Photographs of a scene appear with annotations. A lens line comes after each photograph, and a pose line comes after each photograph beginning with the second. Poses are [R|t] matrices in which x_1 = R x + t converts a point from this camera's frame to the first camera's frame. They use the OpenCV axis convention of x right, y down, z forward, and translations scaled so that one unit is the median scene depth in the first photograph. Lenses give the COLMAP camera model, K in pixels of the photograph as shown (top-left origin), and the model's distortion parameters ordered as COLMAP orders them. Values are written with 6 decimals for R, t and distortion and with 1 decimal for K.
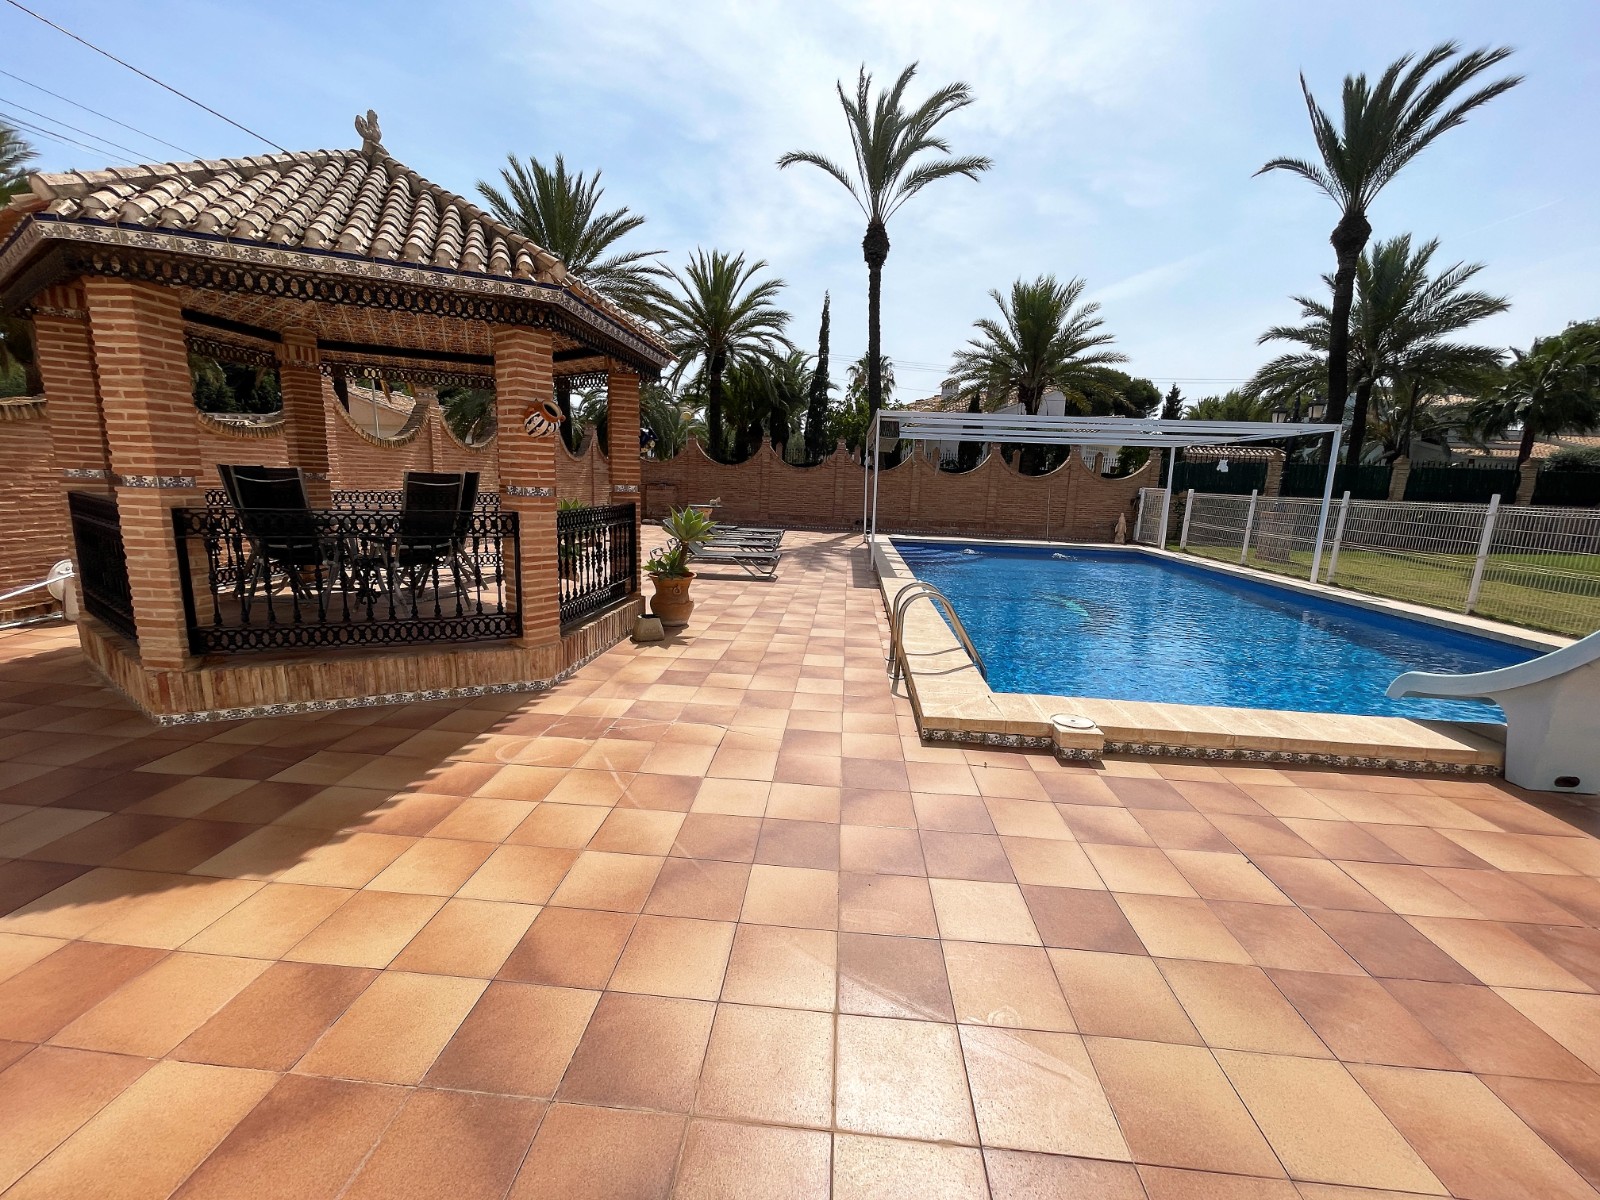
lens RADIAL K [[638.4, 0, 800.0], [0, 638.4, 600.0], [0, 0, 1]] dist [-0.001025, 0.000197]
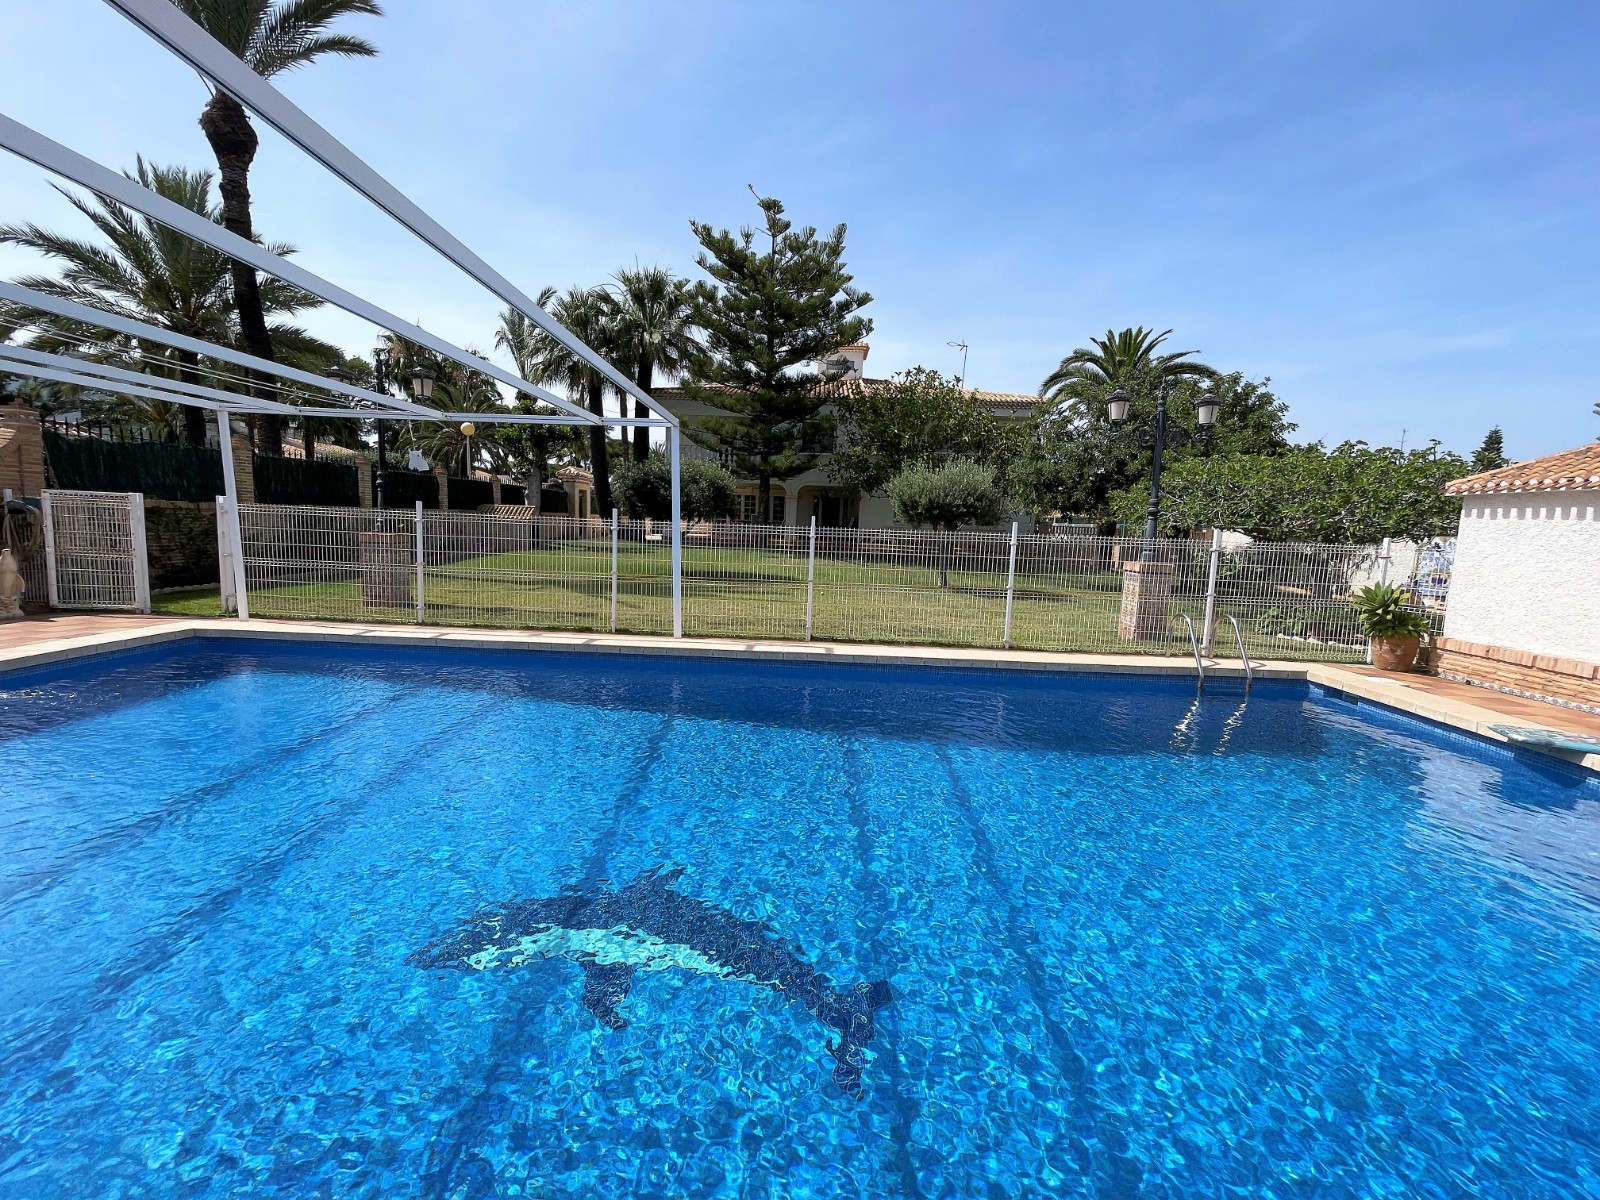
lens RADIAL K [[638.4, 0, 800.0], [0, 638.4, 600.0], [0, 0, 1]] dist [-0.001025, 0.000197]
pose [[-0.064739, -0.152005, 0.986257, 0.053210], [0.142816, 0.976745, 0.159914, -0.093755], [-0.987630, 0.151206, -0.041525, 0.508057]]
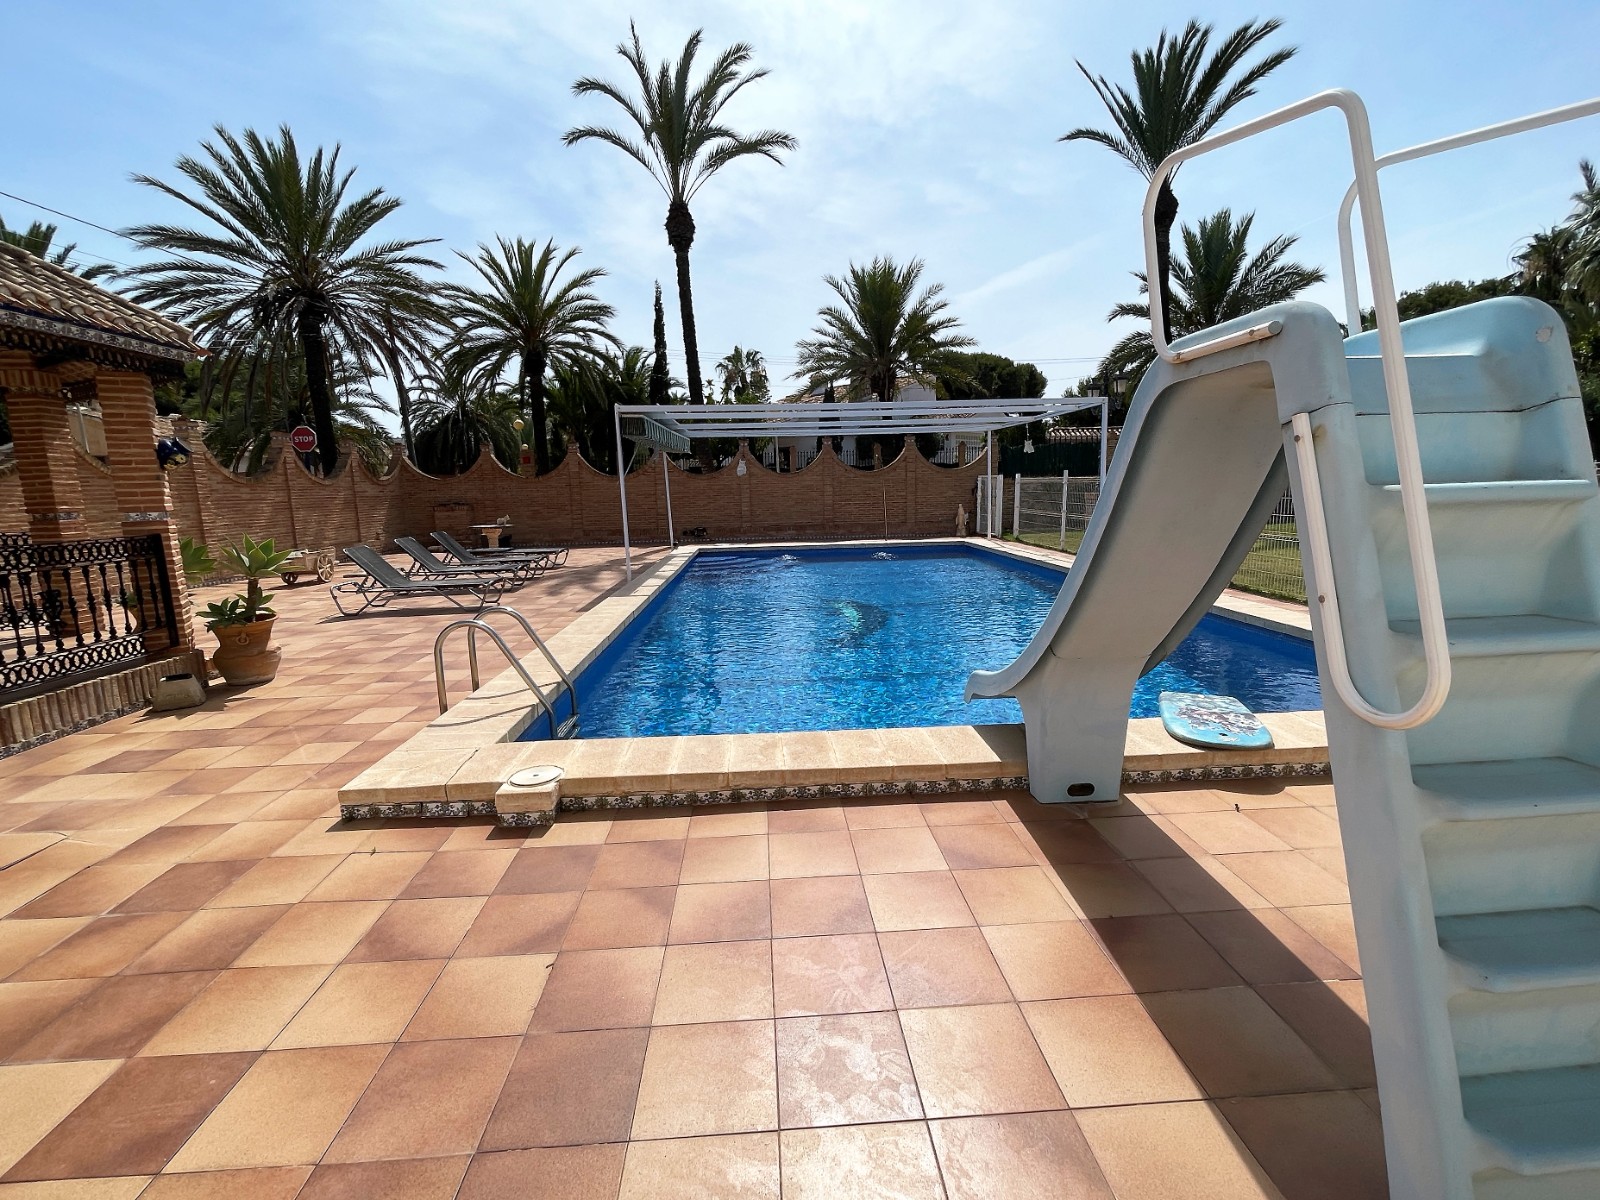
lens RADIAL K [[694.8, 0, 800.0], [0, 694.8, 600.0], [0, 0, 1]] dist [-0.008610, 0.007113]
pose [[0.989477, -0.080712, 0.120083, 0.138272], [0.083529, 0.996332, -0.018606, 0.003376], [-0.118141, 0.028440, 0.992590, 0.021201]]
